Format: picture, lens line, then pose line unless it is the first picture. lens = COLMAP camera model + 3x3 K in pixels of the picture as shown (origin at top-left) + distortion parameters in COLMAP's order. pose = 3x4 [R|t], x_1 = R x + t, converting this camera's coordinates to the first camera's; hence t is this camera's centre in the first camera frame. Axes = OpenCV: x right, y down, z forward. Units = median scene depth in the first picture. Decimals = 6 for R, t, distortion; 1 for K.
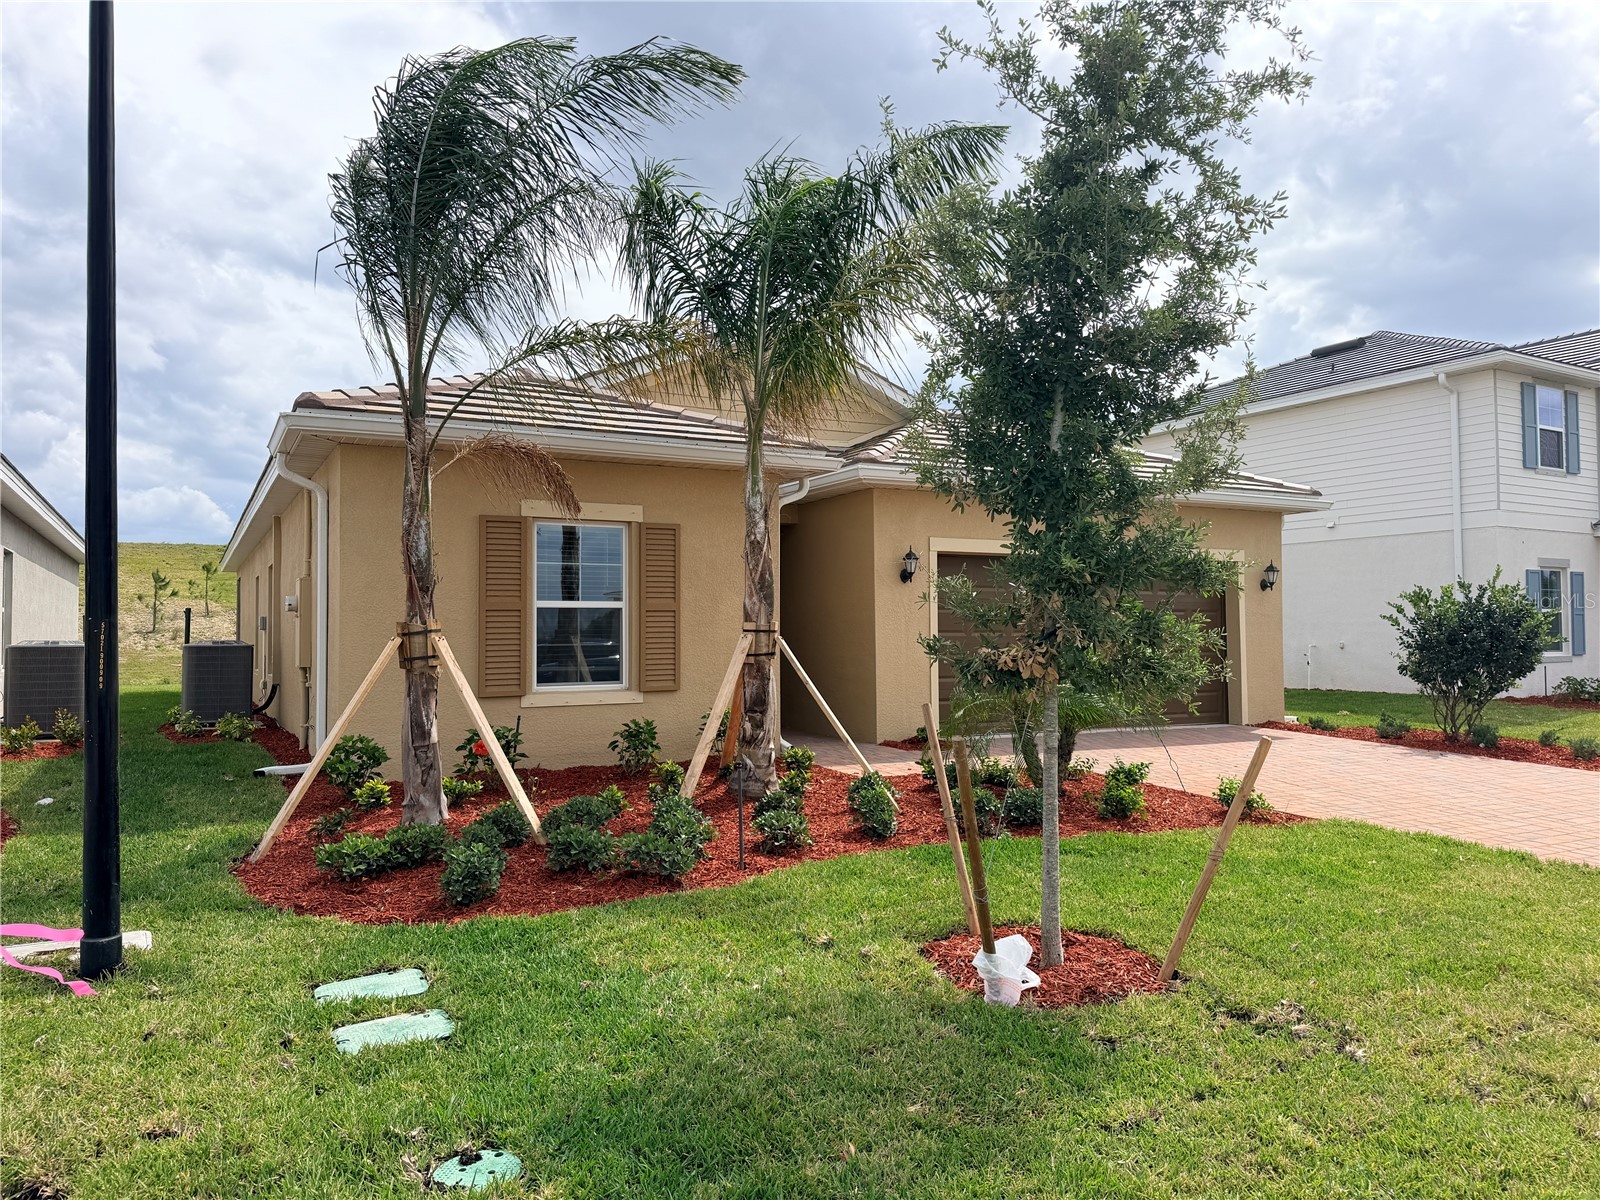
lens RADIAL K [[1104.8, 0, 800.0], [0, 1104.8, 600.0], [0, 0, 1]] dist [0.084933, -0.001769]
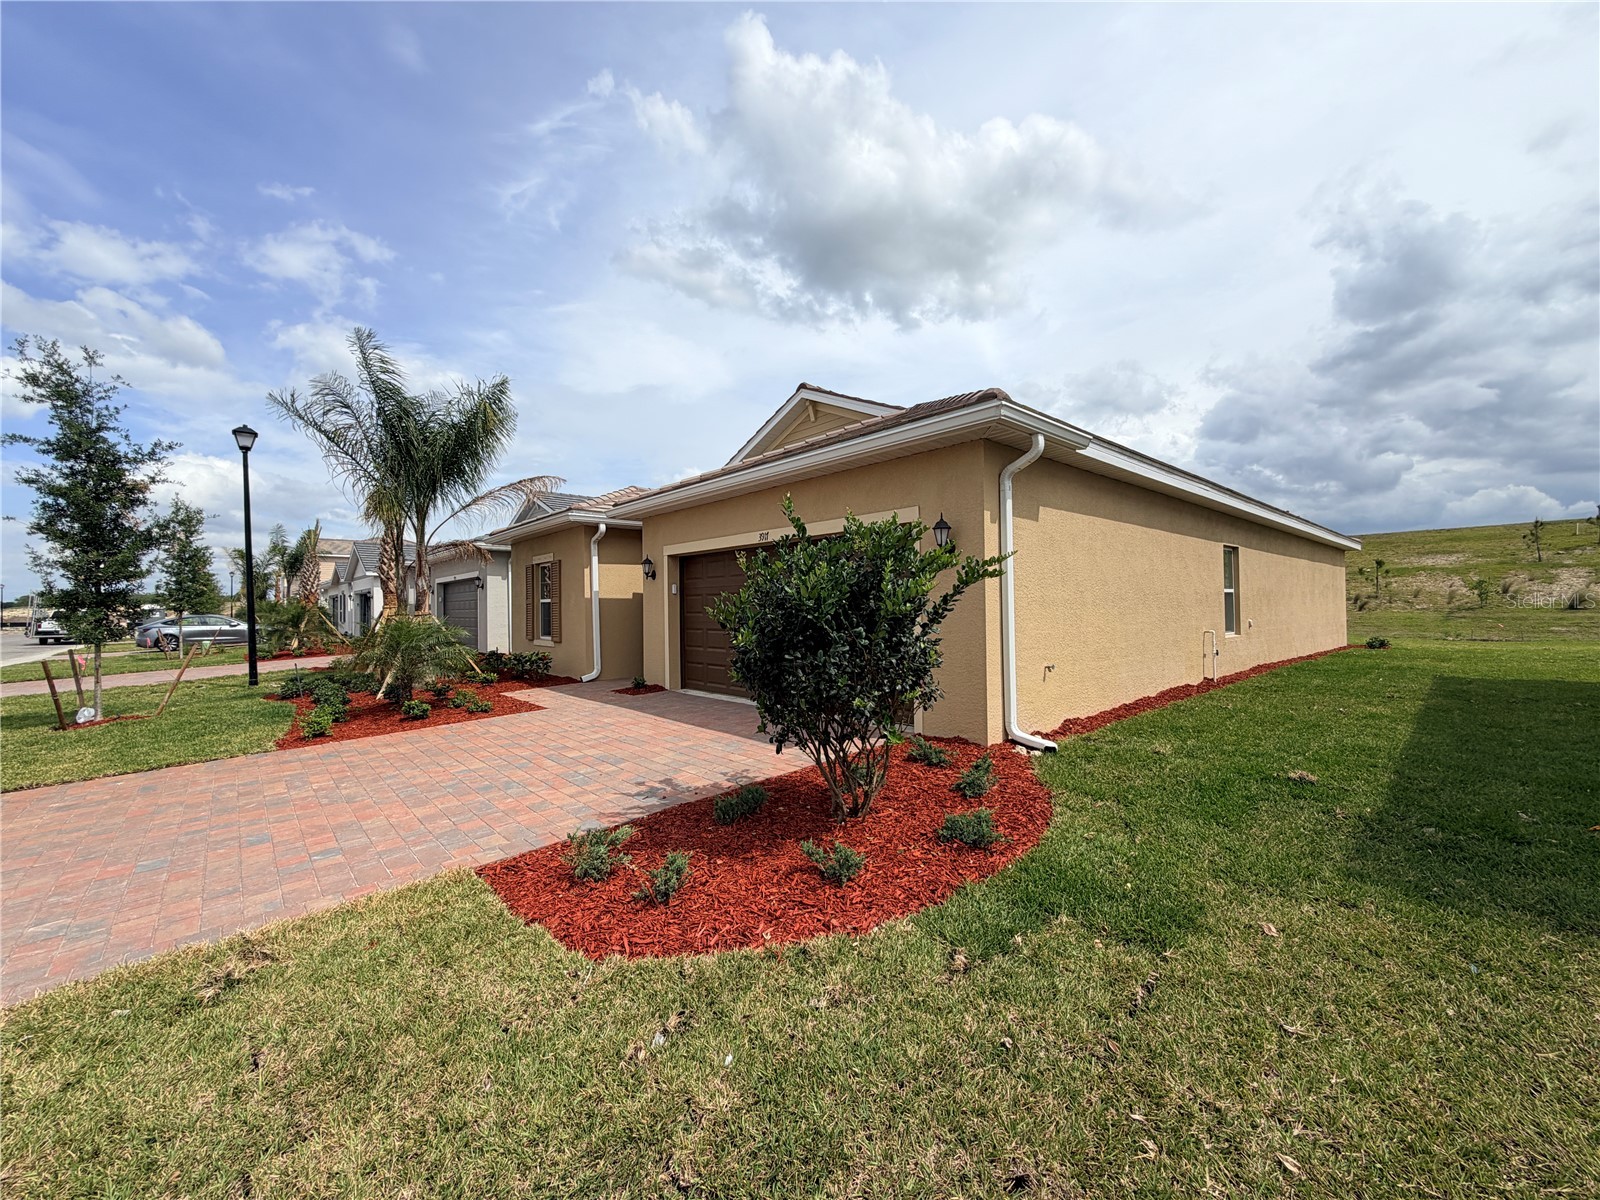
lens RADIAL K [[632.9, 0, 800.0], [0, 632.9, 600.0], [0, 0, 1]] dist [0.014089, -0.000050]
pose [[0.192518, -0.008299, -0.981258, 1.137248], [0.041354, 0.999145, -0.000337, 0.024496], [0.980422, -0.040514, 0.192696, 1.171332]]
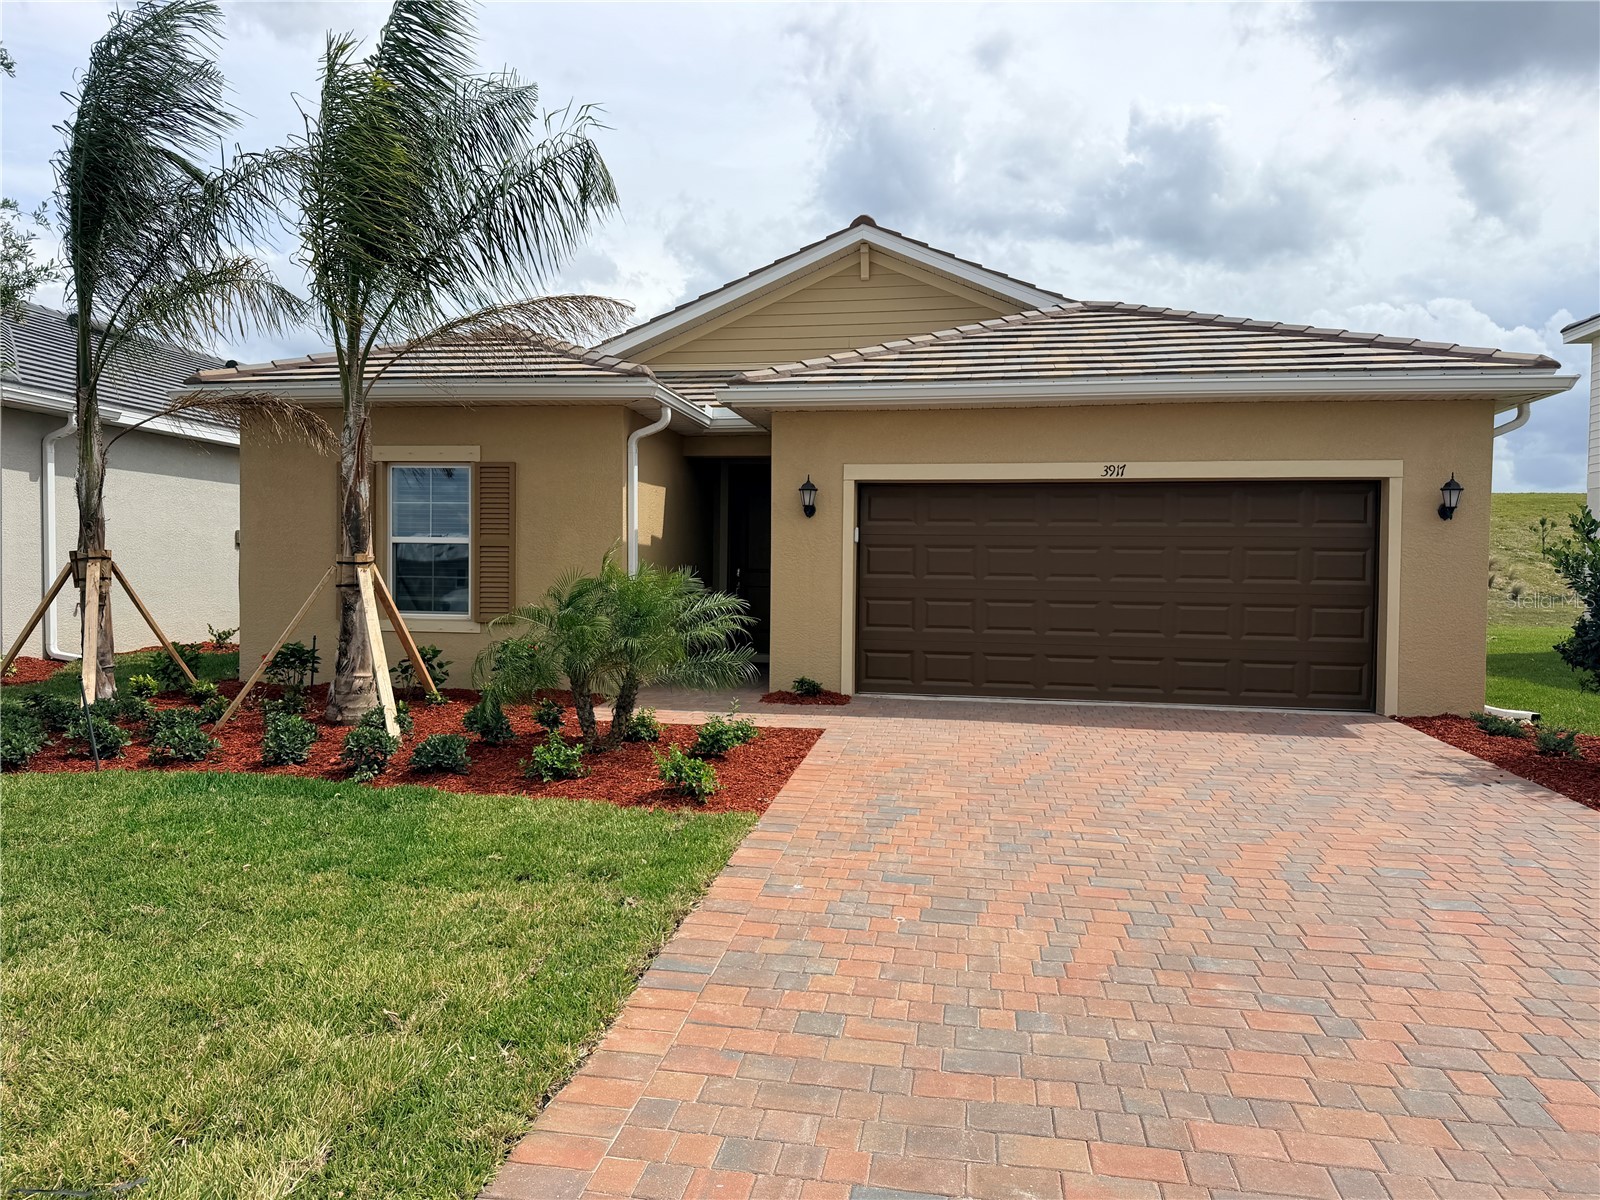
lens RADIAL K [[1104.8, 0, 800.0], [0, 1104.8, 600.0], [0, 0, 1]] dist [0.084933, -0.001769]
pose [[0.801781, 0.028818, -0.596923, 0.726245], [0.000017, 0.998836, 0.048245, 0.009610], [0.597618, -0.038692, 0.800847, 0.320548]]
